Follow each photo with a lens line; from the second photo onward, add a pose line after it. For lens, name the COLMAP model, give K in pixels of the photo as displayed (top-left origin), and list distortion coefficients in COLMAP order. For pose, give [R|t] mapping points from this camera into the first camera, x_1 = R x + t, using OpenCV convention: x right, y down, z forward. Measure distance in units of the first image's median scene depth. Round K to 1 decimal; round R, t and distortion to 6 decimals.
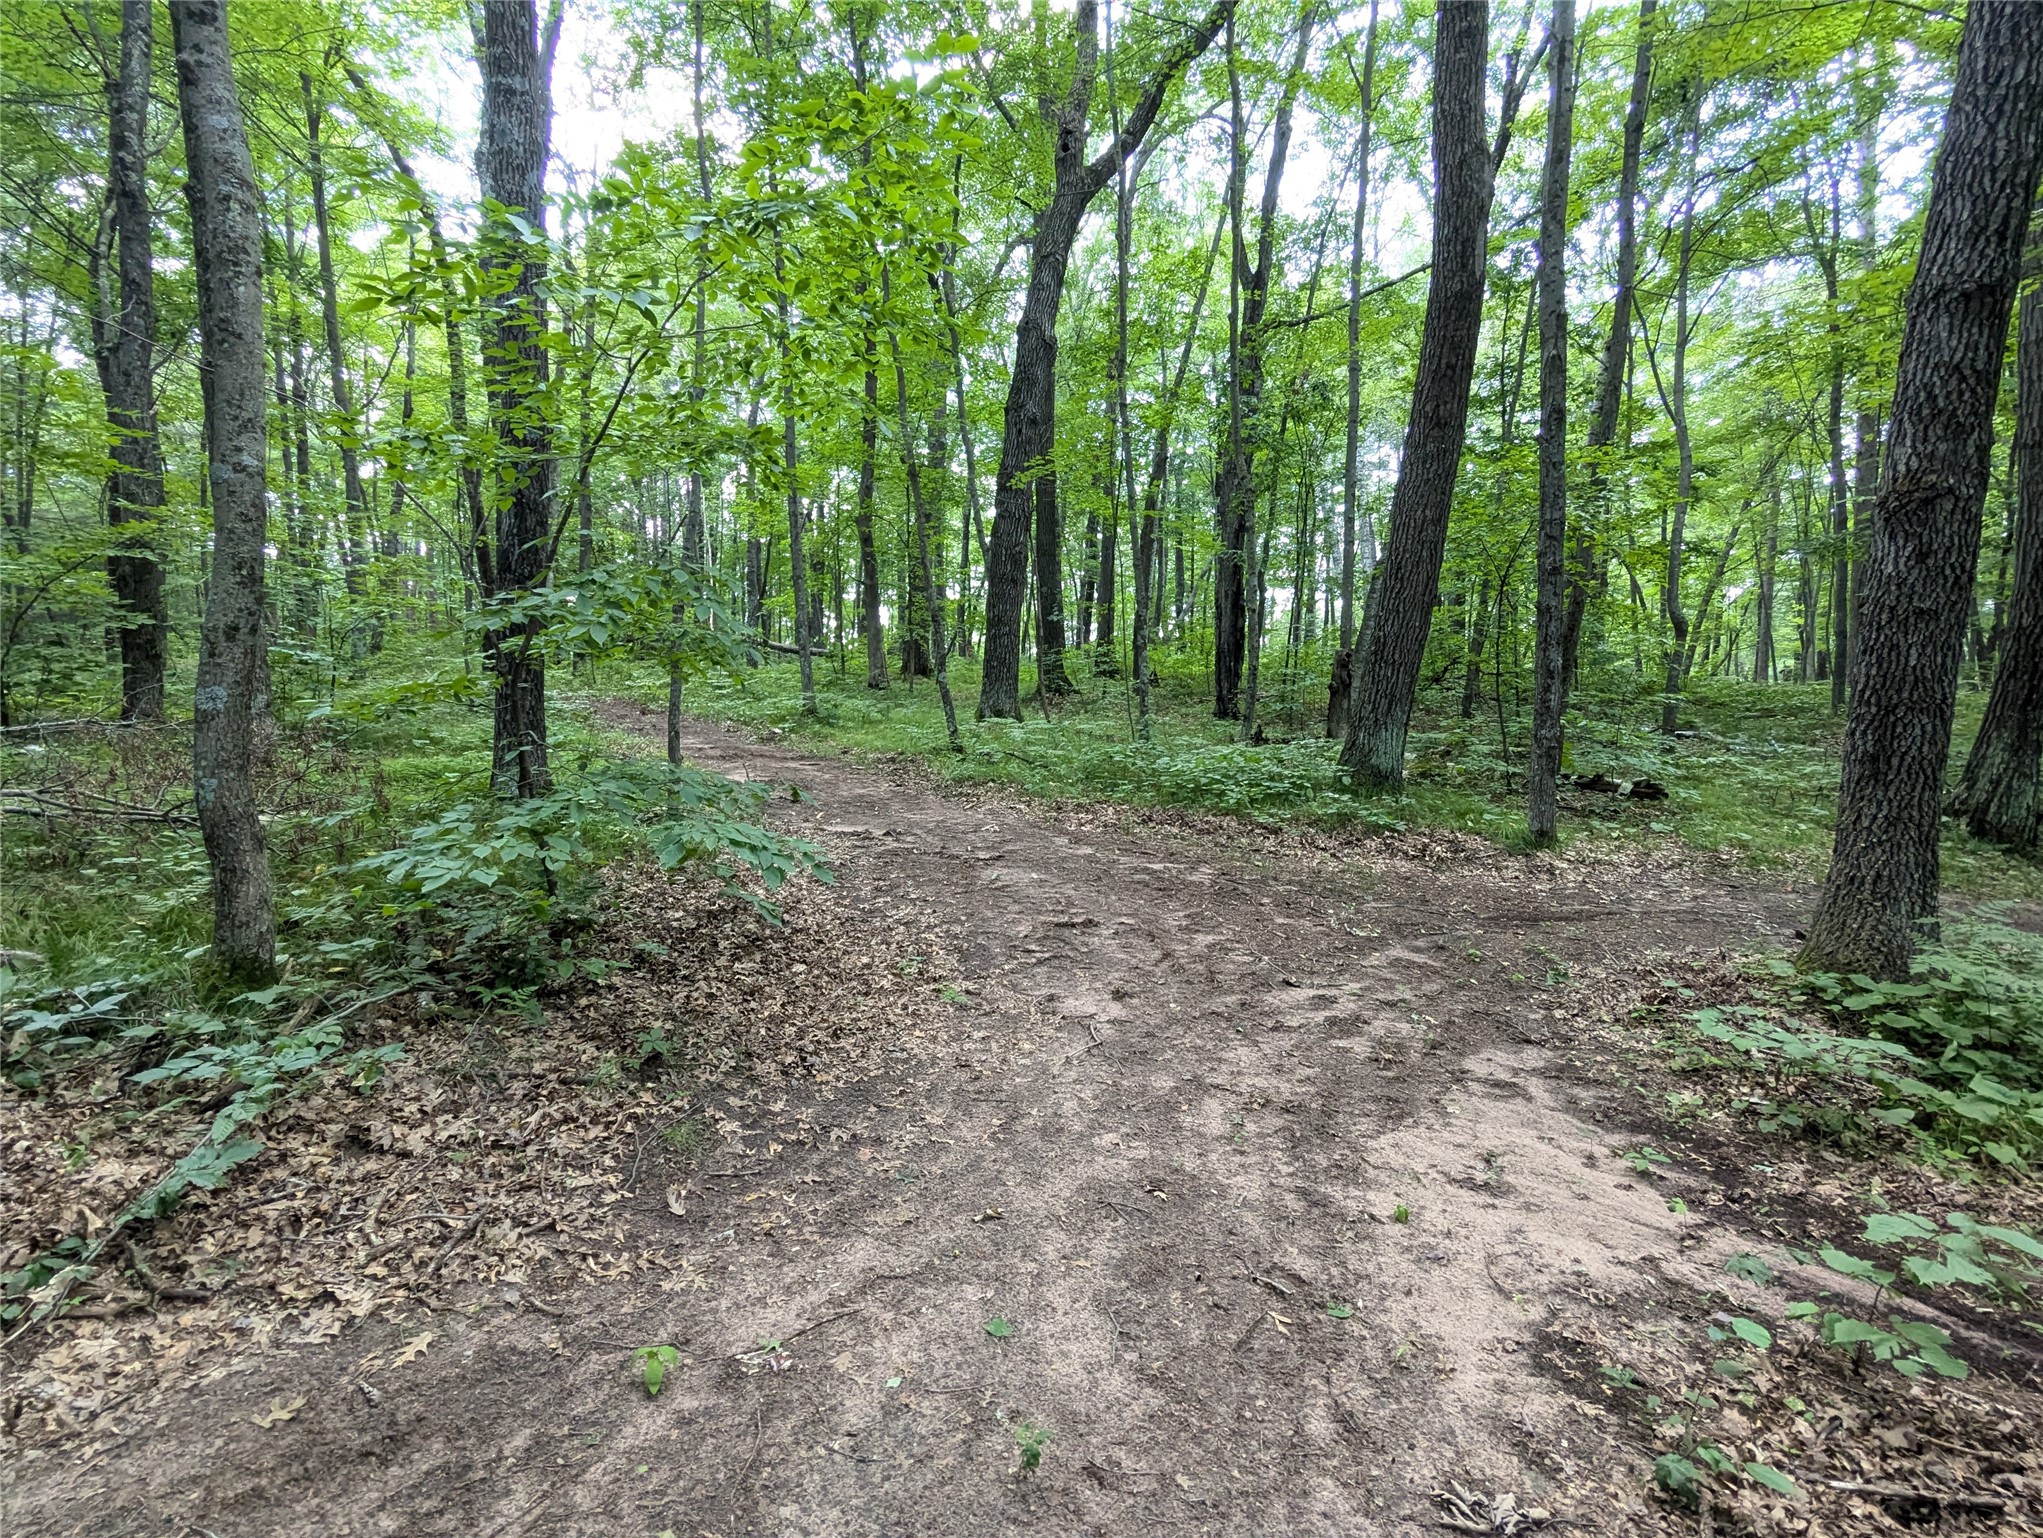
lens RADIAL K [[970.5, 0, 1011.3], [0, 970.5, 760.4], [0, 0, 1]] dist [-0.005565, 0.001382]
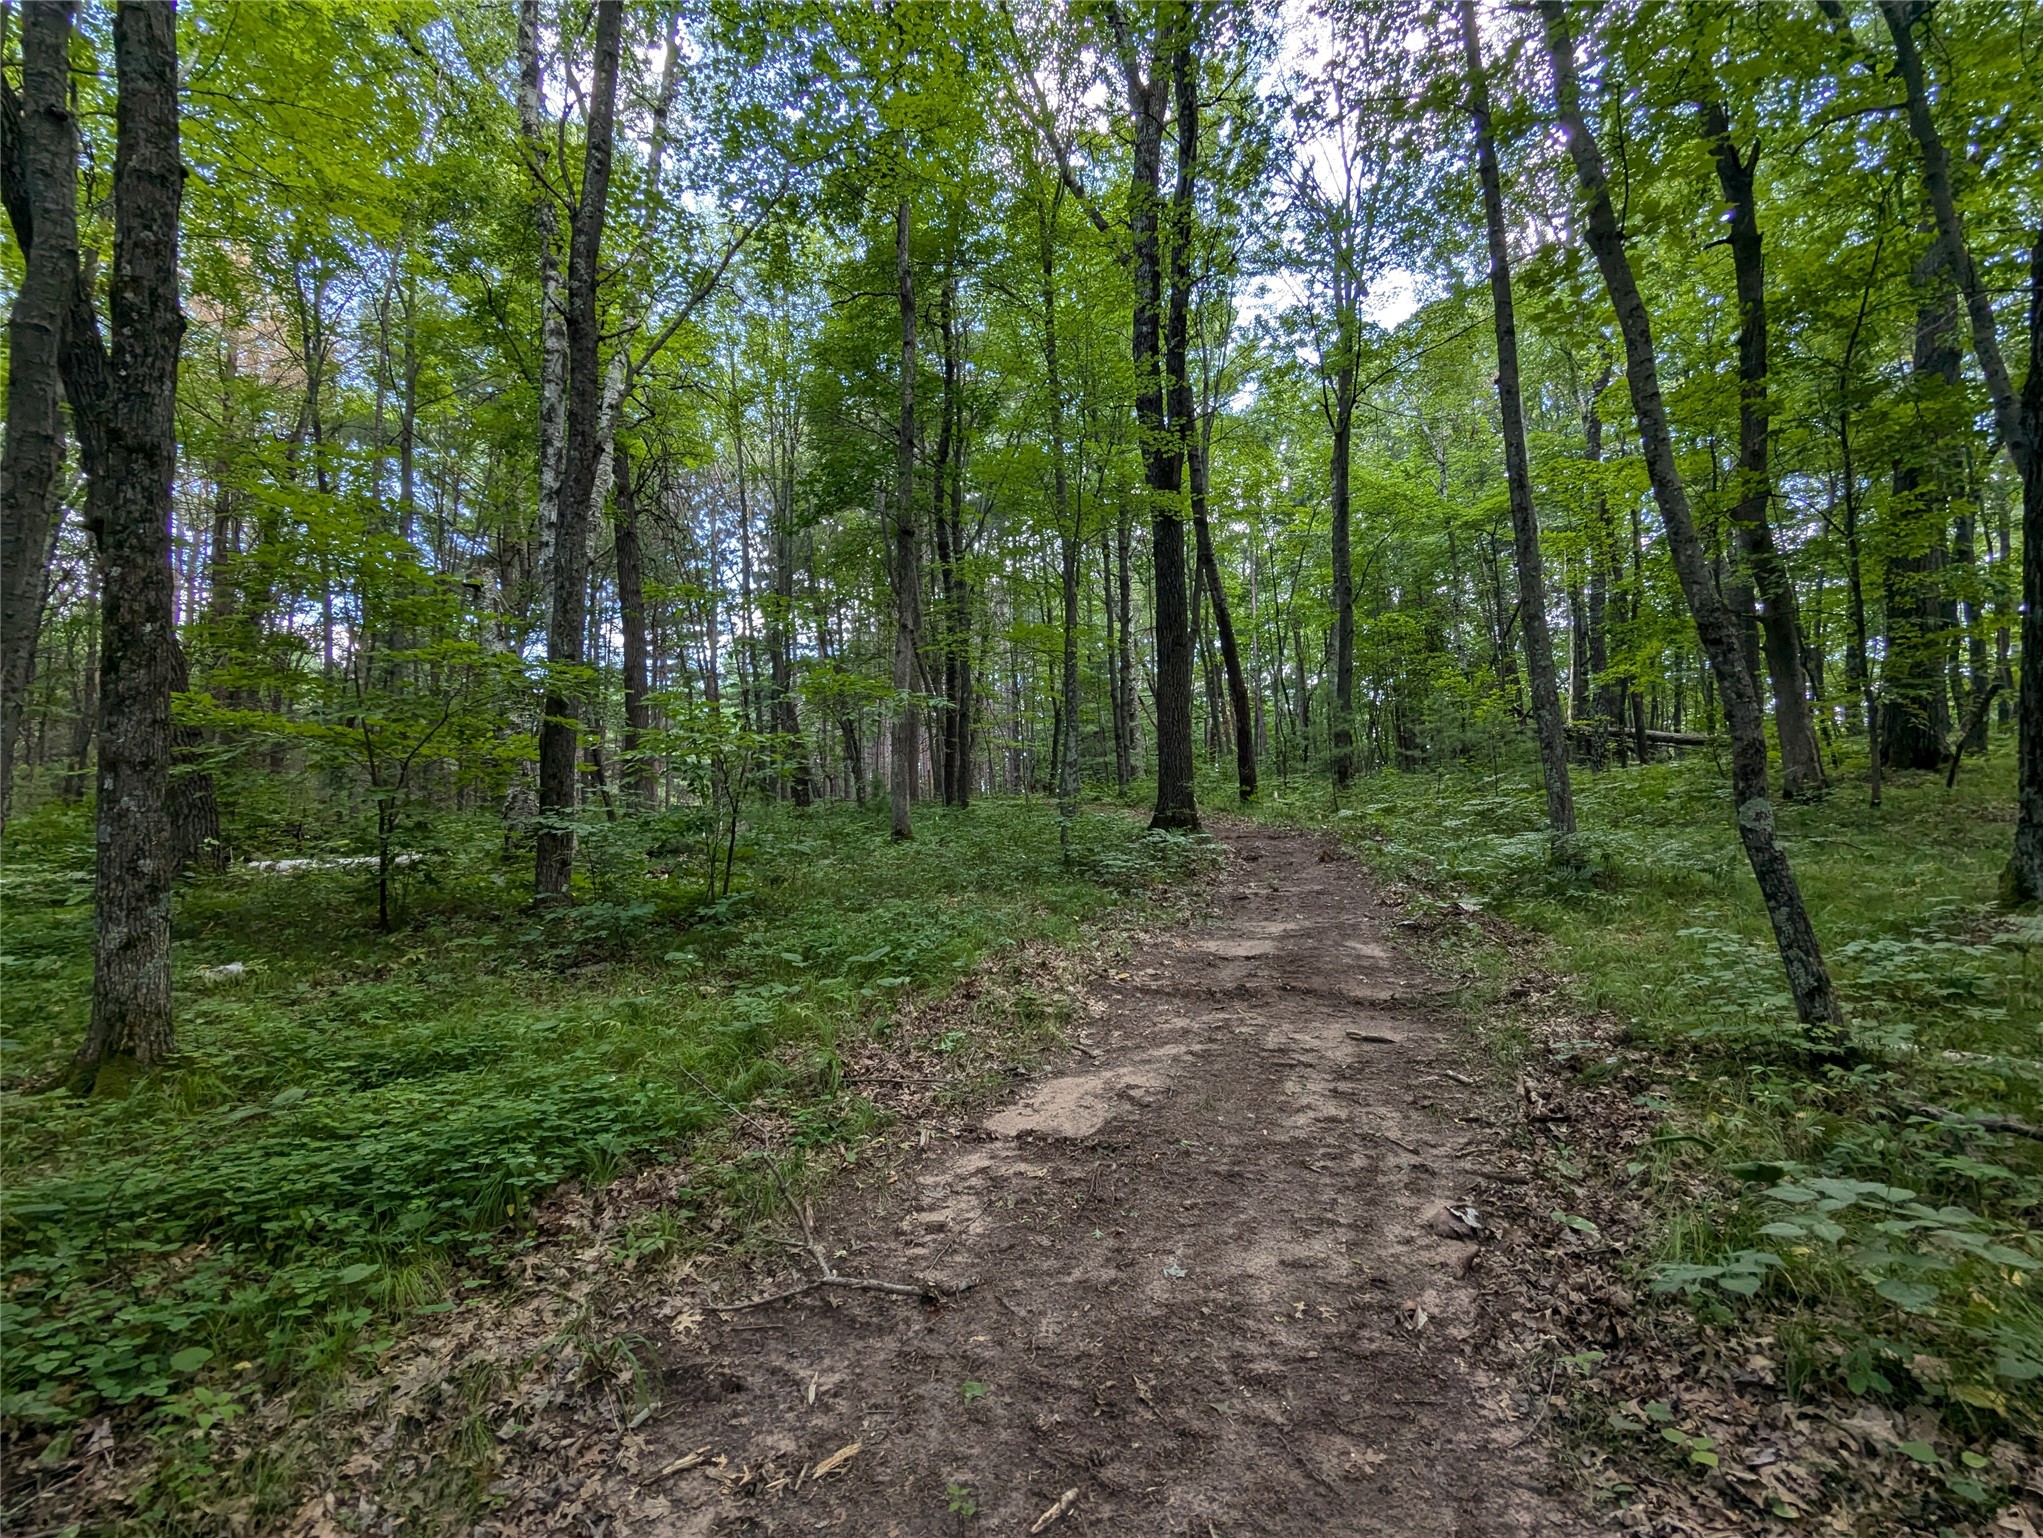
lens RADIAL K [[970.5, 0, 1018.3], [0, 970.5, 773.3], [0, 0, 1]] dist [-0.005565, 0.001382]
pose [[0.625843, -0.061035, -0.777557, 0.020969], [-0.015306, 0.995780, -0.090484, -0.060675], [0.779799, 0.068530, 0.622268, 0.566725]]
